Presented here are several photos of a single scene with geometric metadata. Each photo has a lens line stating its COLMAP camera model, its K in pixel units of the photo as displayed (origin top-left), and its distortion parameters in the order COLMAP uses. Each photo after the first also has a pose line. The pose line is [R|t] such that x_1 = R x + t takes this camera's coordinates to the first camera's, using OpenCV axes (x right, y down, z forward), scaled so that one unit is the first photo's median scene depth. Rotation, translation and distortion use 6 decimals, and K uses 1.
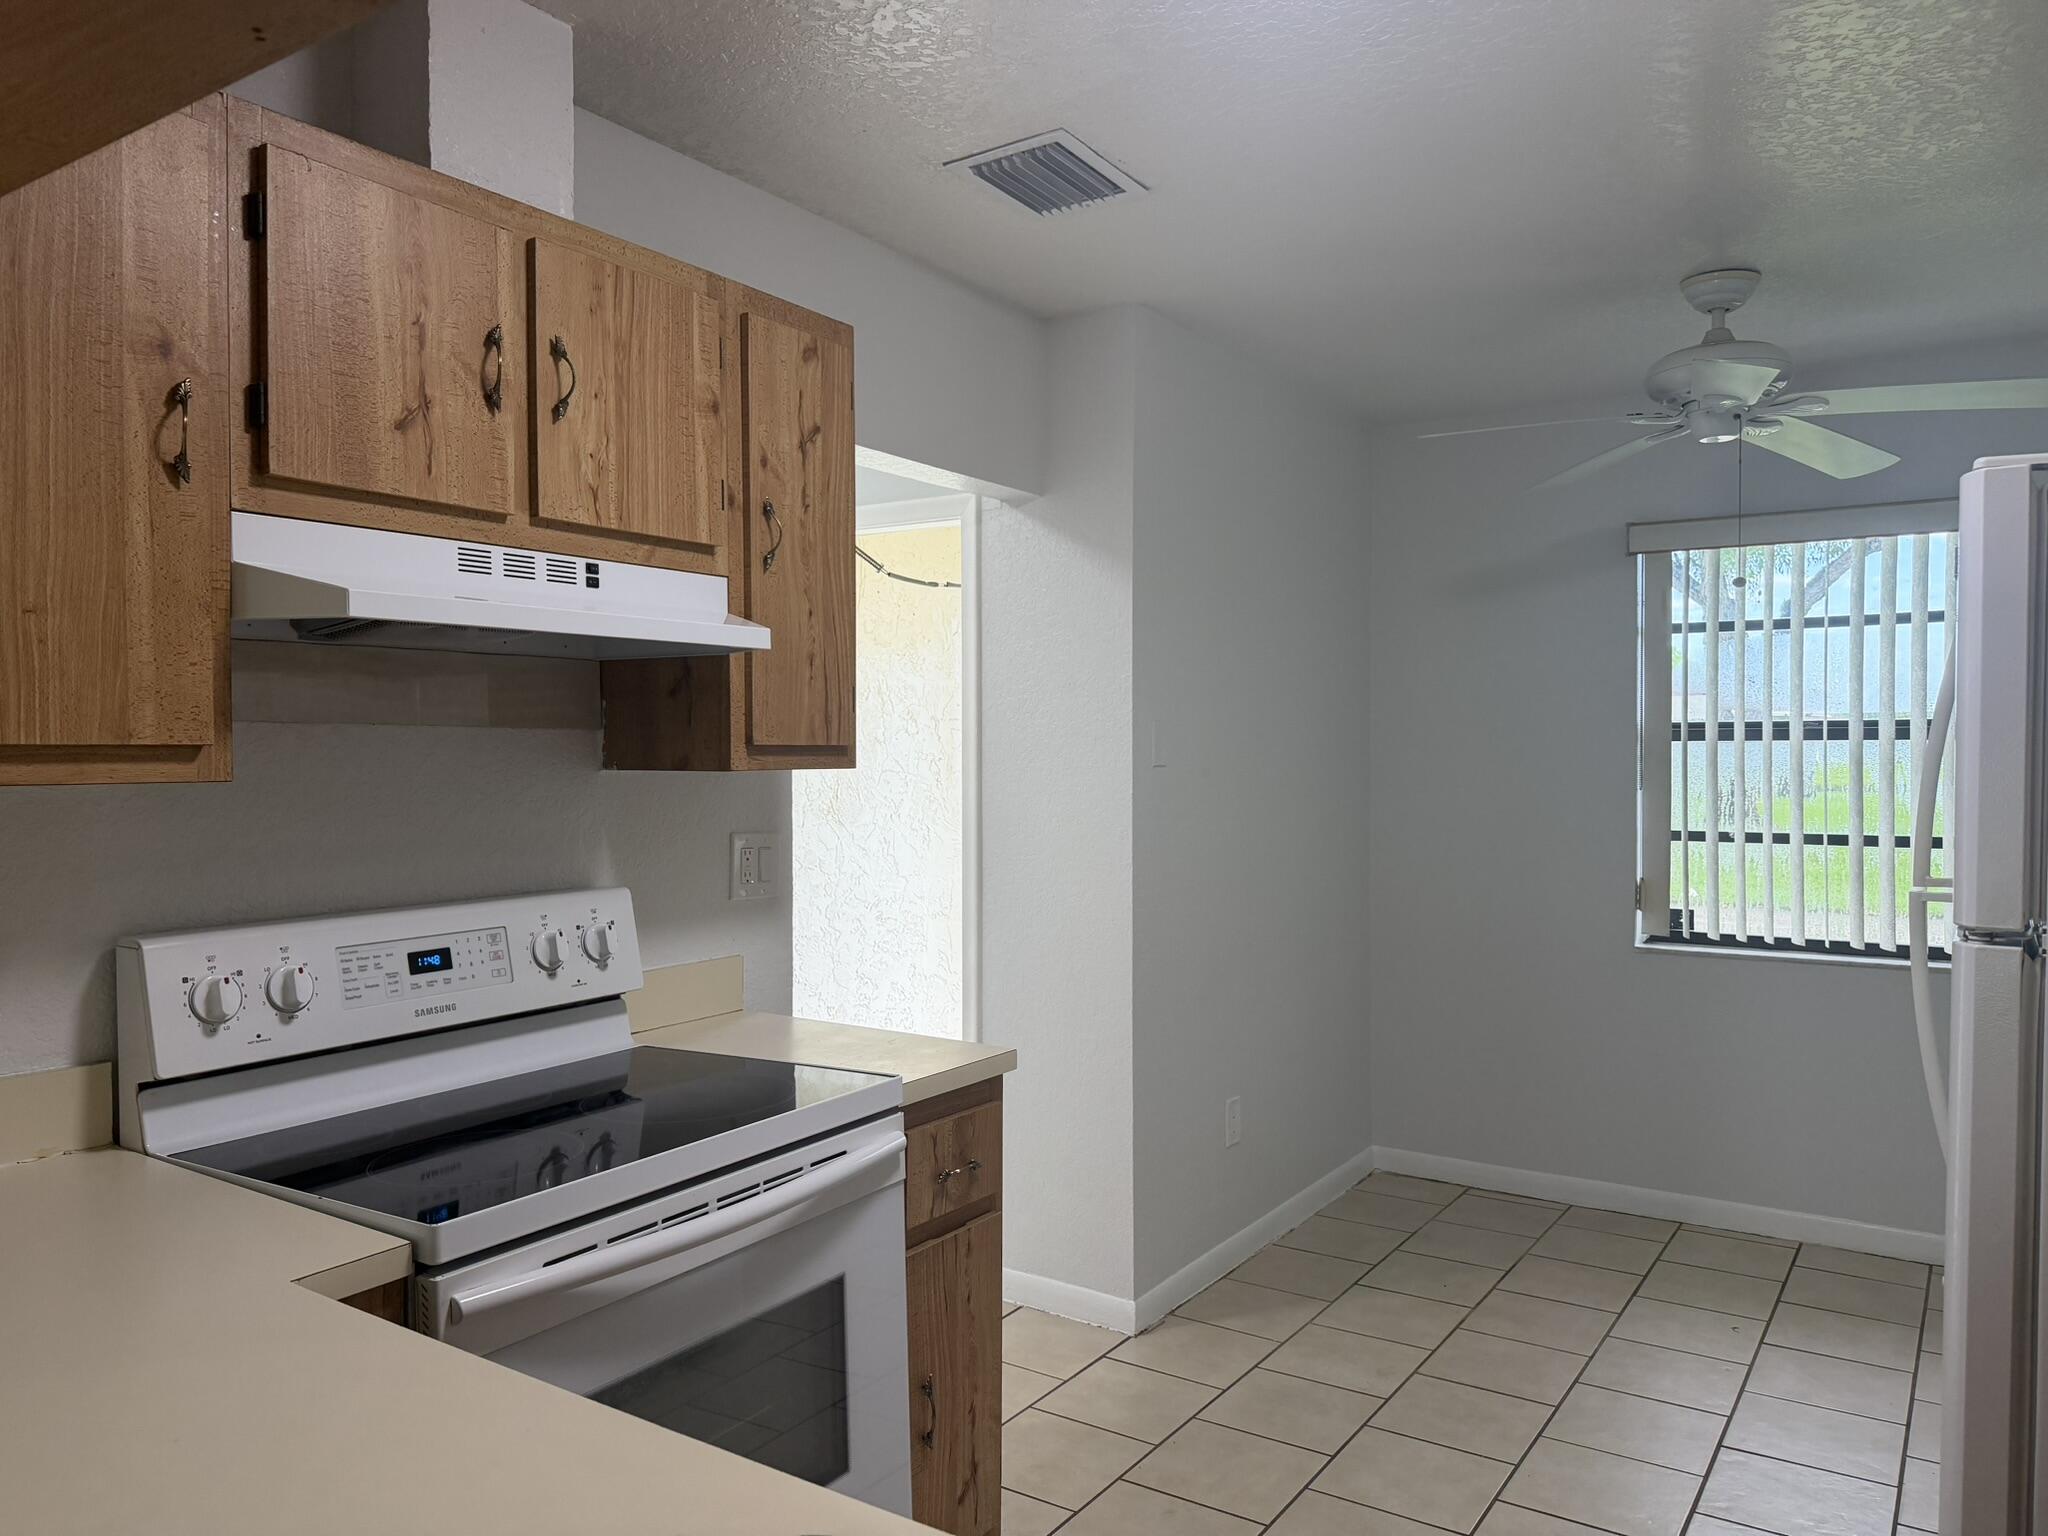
lens RADIAL K [[1434.8, 0, 1003.4], [0, 1434.8, 759.9], [0, 0, 1]] dist [0.075549, -0.107341]
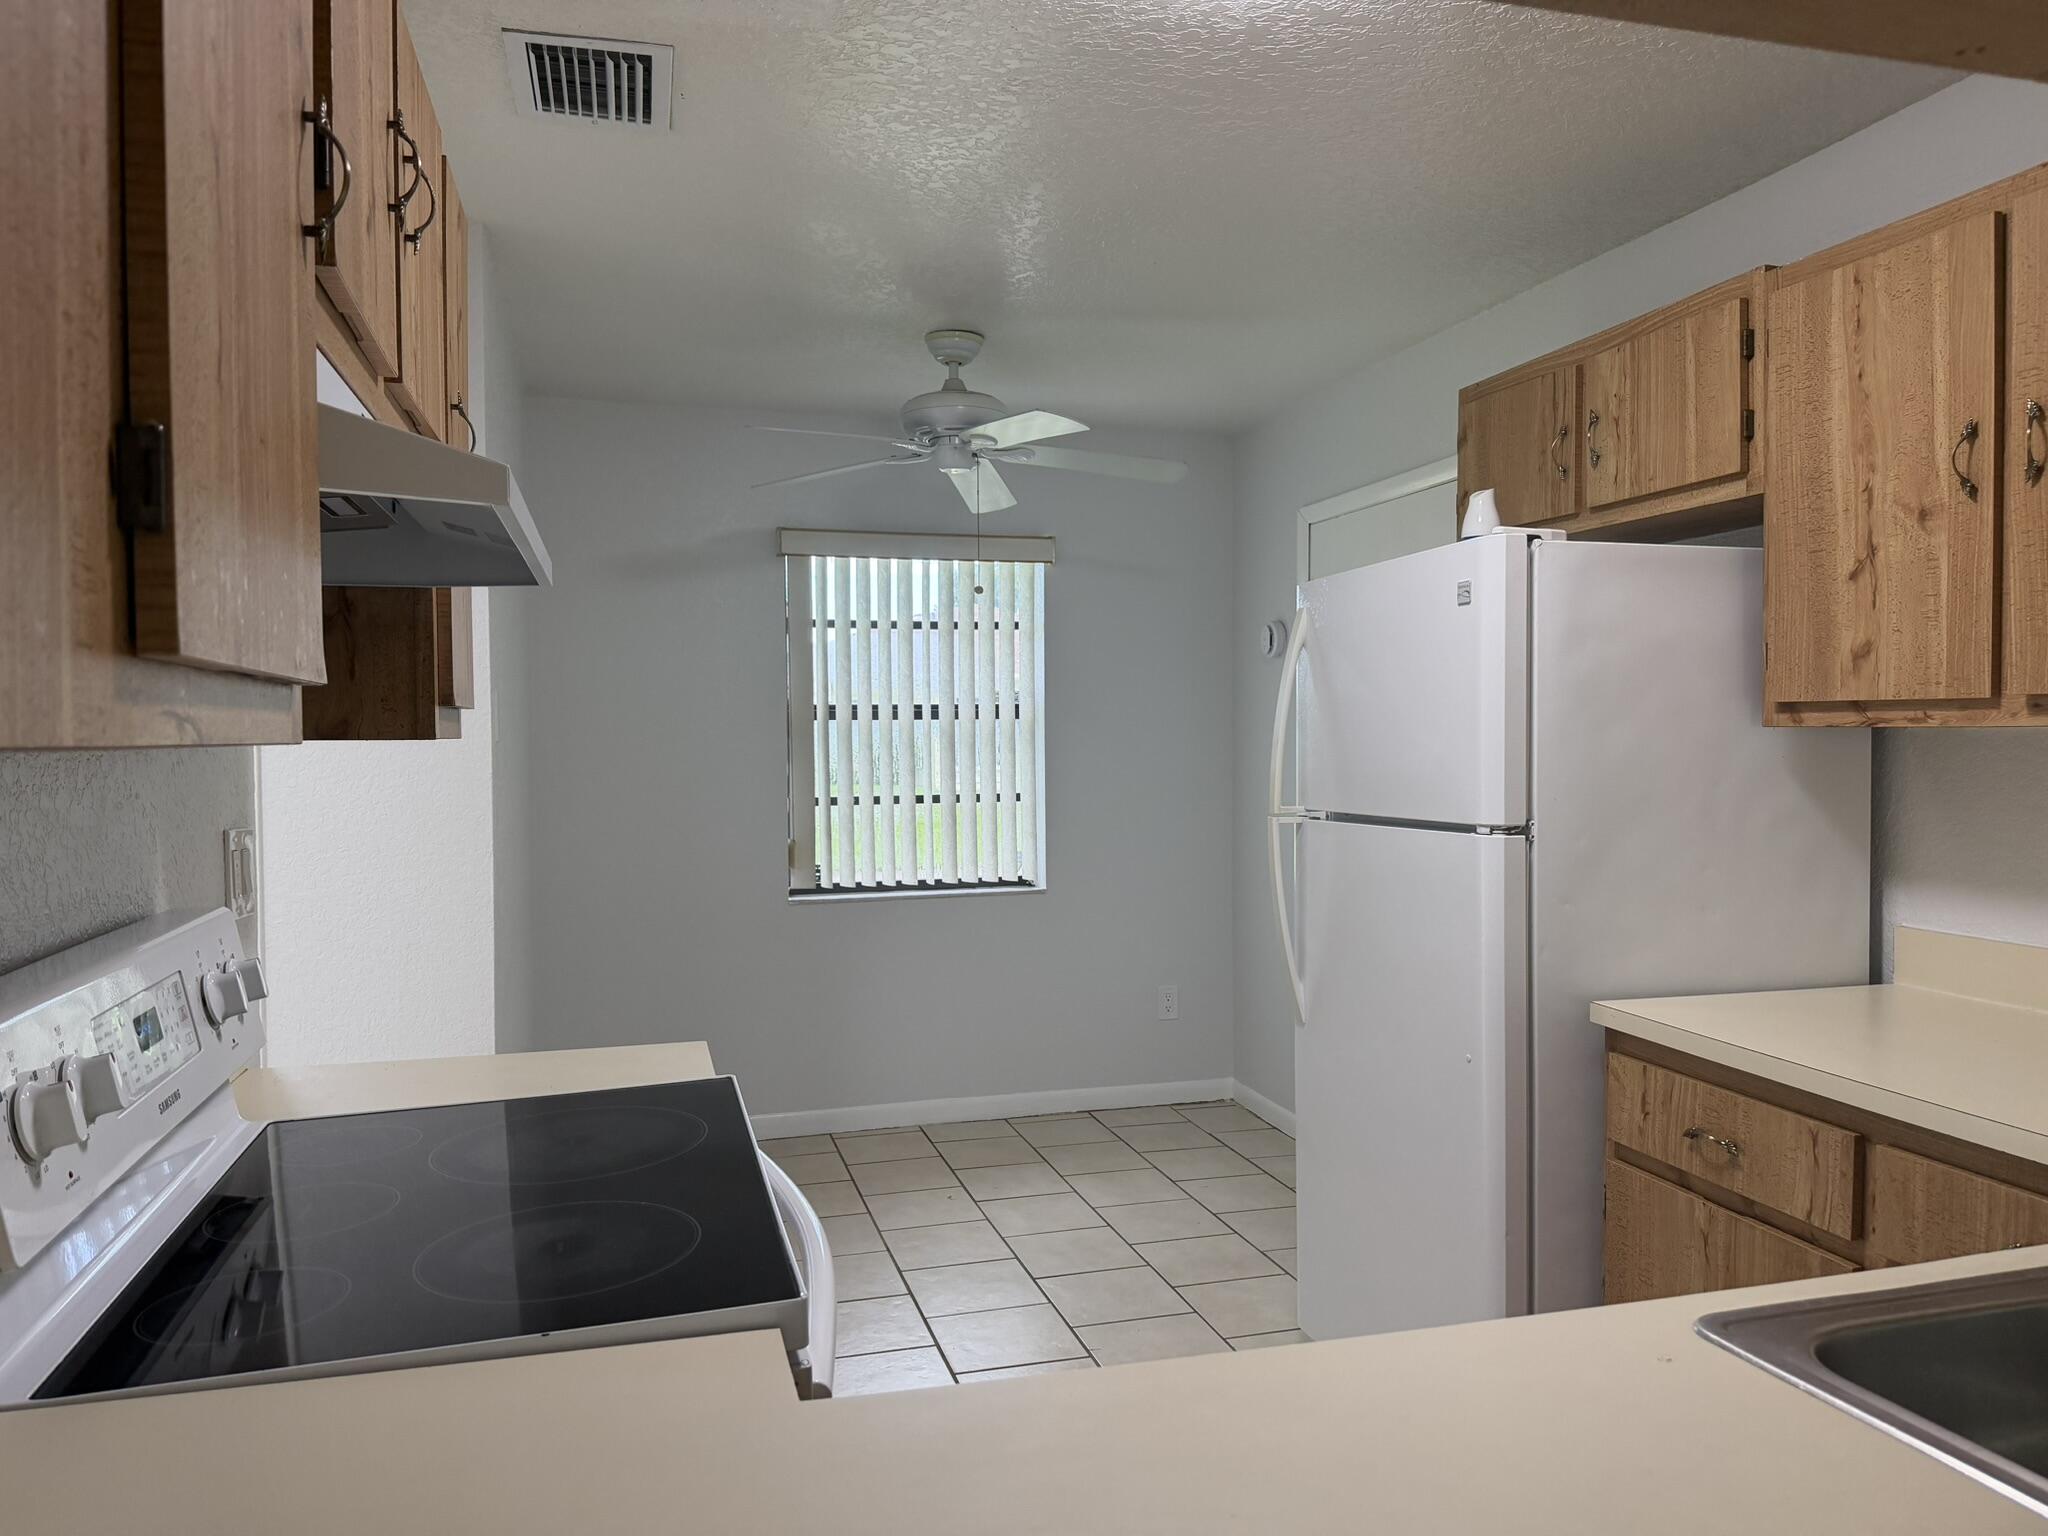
lens RADIAL K [[1434.8, 0, 1021.7], [0, 1434.8, 770.9], [0, 0, 1]] dist [0.075549, -0.107341]
pose [[0.646040, -0.027079, 0.762823, -0.352478], [0.013295, 0.999618, 0.024225, 0.001947], [-0.763188, -0.005509, 0.646153, 0.156487]]
